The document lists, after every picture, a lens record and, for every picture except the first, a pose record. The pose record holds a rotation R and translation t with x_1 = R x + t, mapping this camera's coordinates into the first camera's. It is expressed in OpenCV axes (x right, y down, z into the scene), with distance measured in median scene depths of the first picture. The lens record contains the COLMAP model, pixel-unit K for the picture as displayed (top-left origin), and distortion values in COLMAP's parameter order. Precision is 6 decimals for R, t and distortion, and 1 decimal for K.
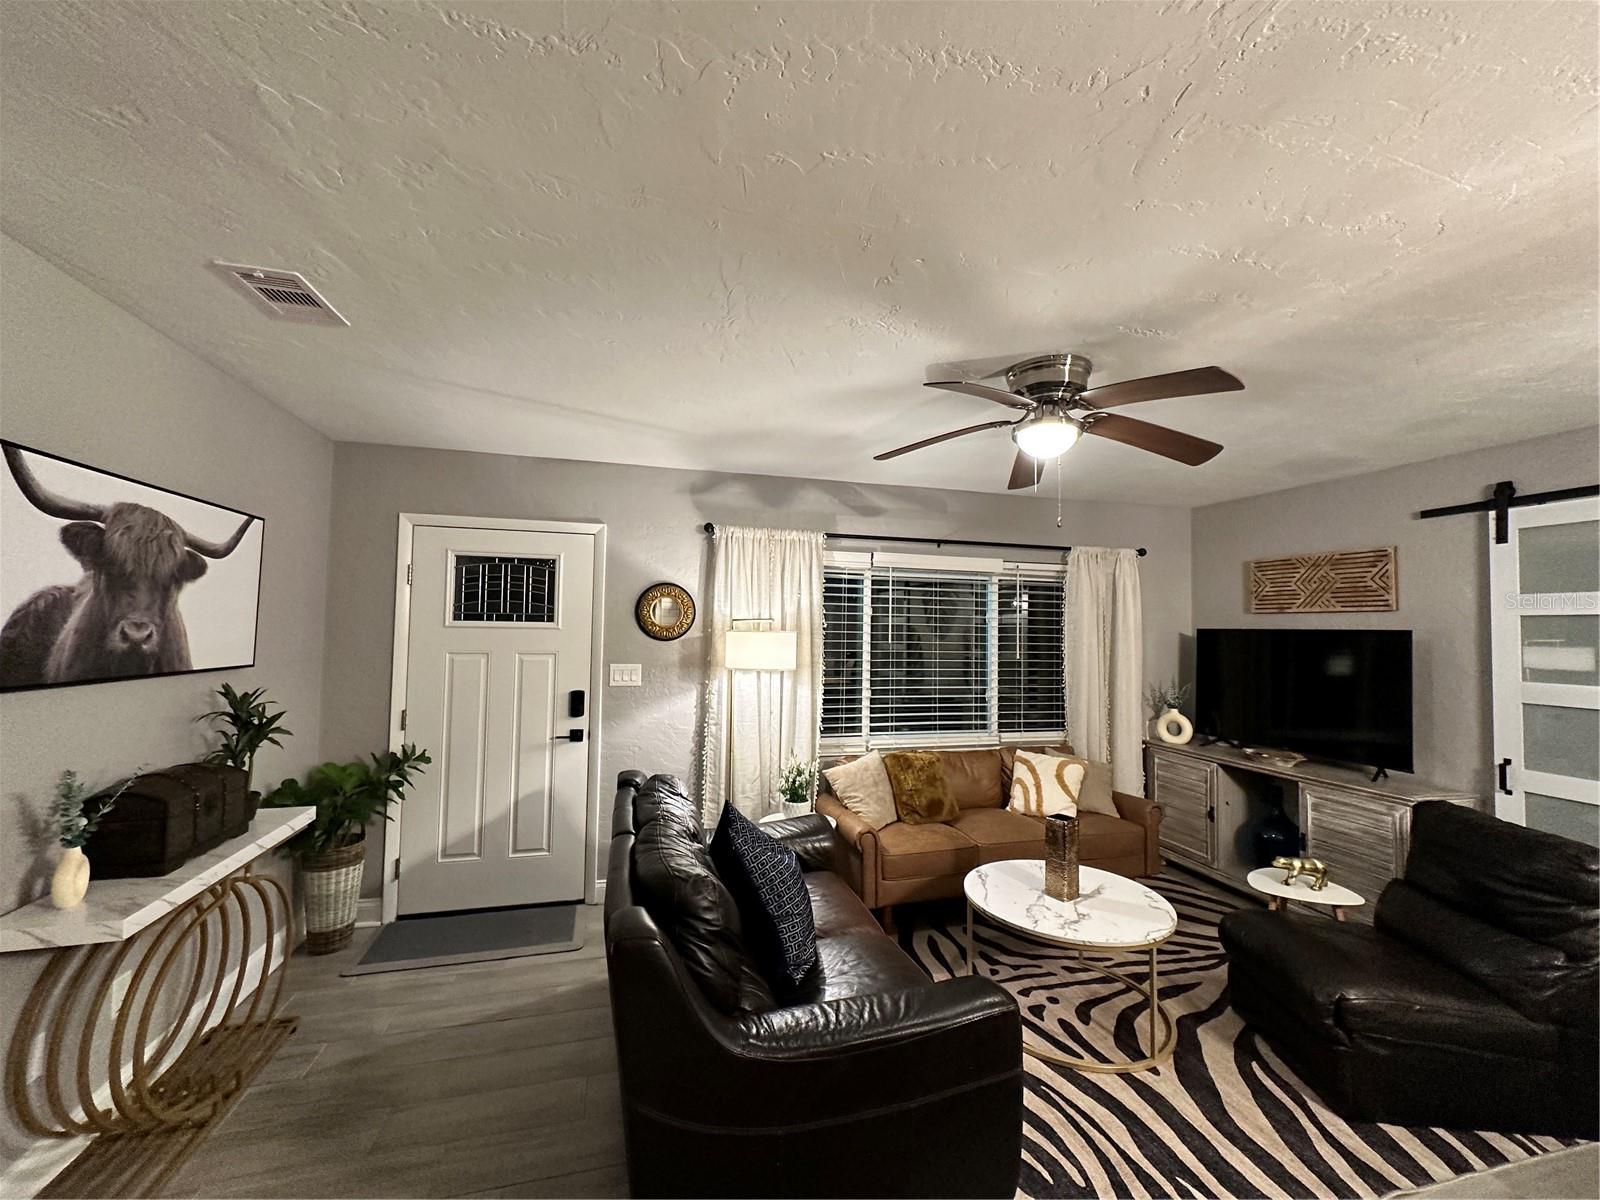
lens RADIAL K [[635.6, 0, 800.0], [0, 635.6, 600.0], [0, 0, 1]] dist [-0.001467, 0.000144]
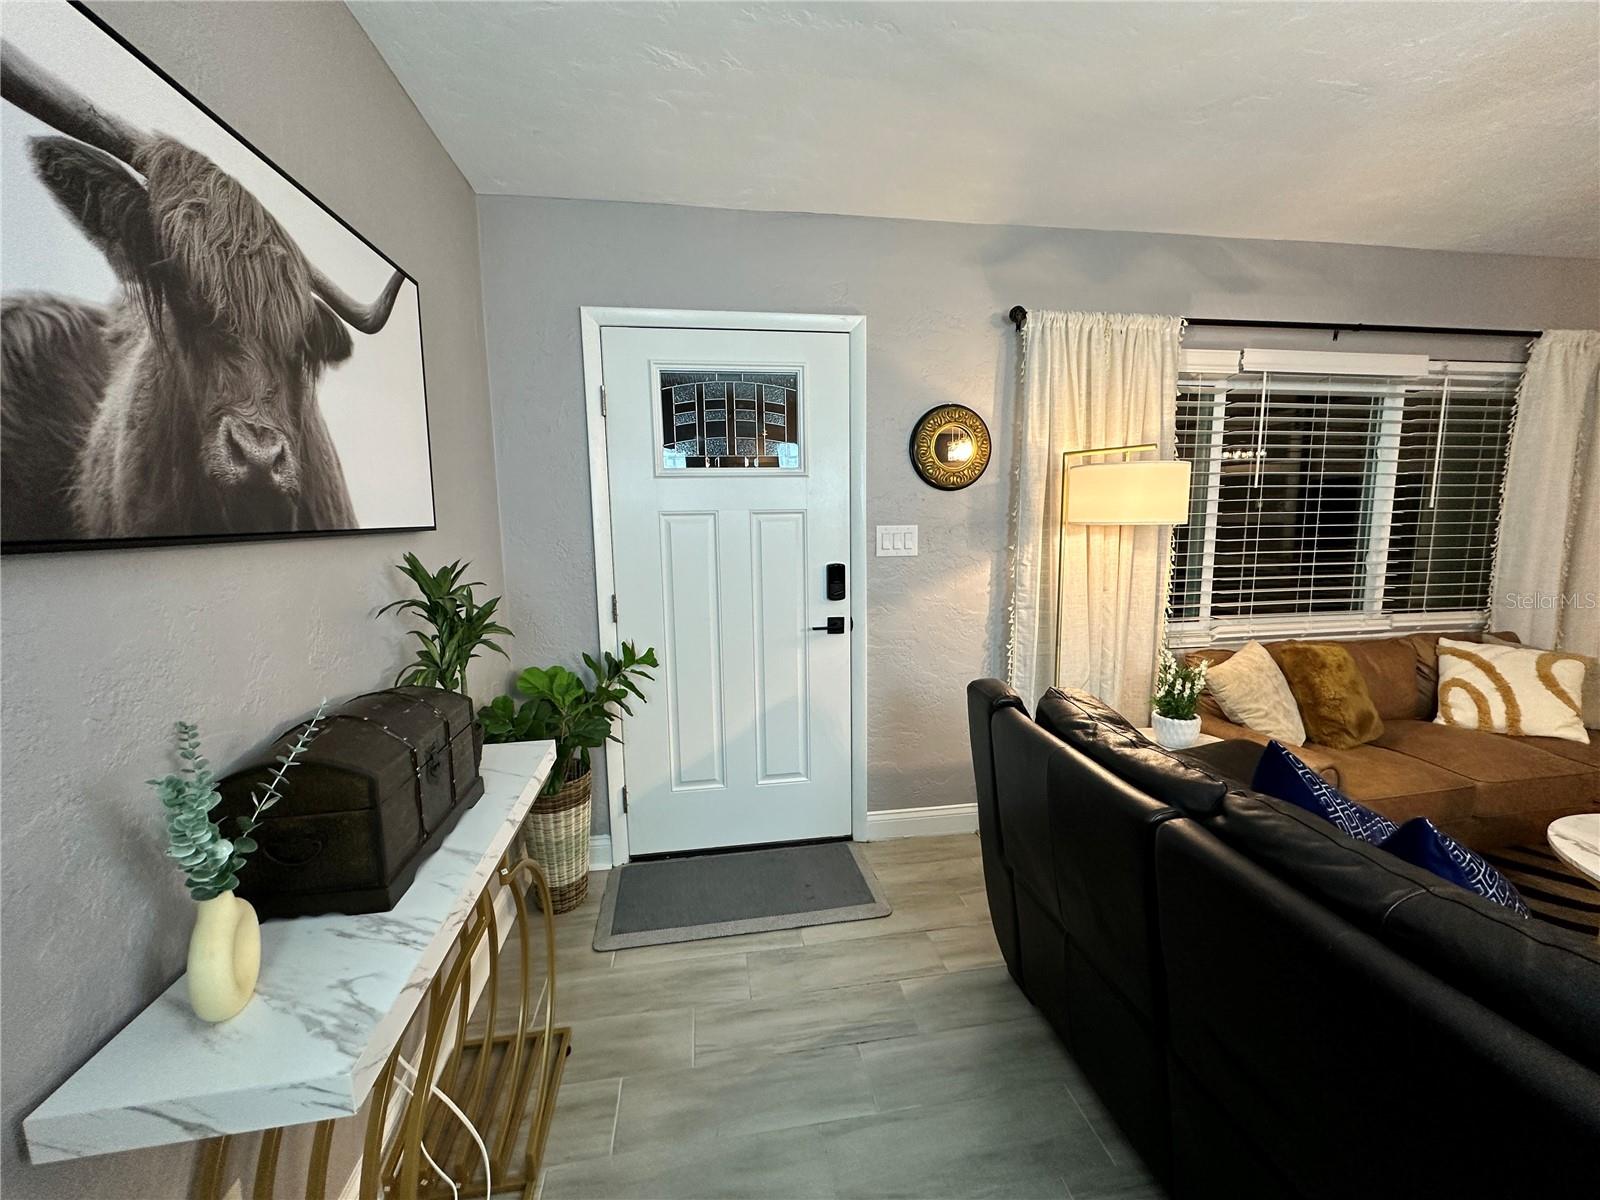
lens RADIAL K [[638.0, 0, 801.4], [0, 638.0, 595.0], [0, 0, 1]] dist [-0.001080, 0.000289]
pose [[0.994035, -0.014601, -0.108079, -0.340380], [0.033428, 0.984089, 0.174505, 0.056060], [0.103812, -0.177077, 0.978707, 0.319751]]
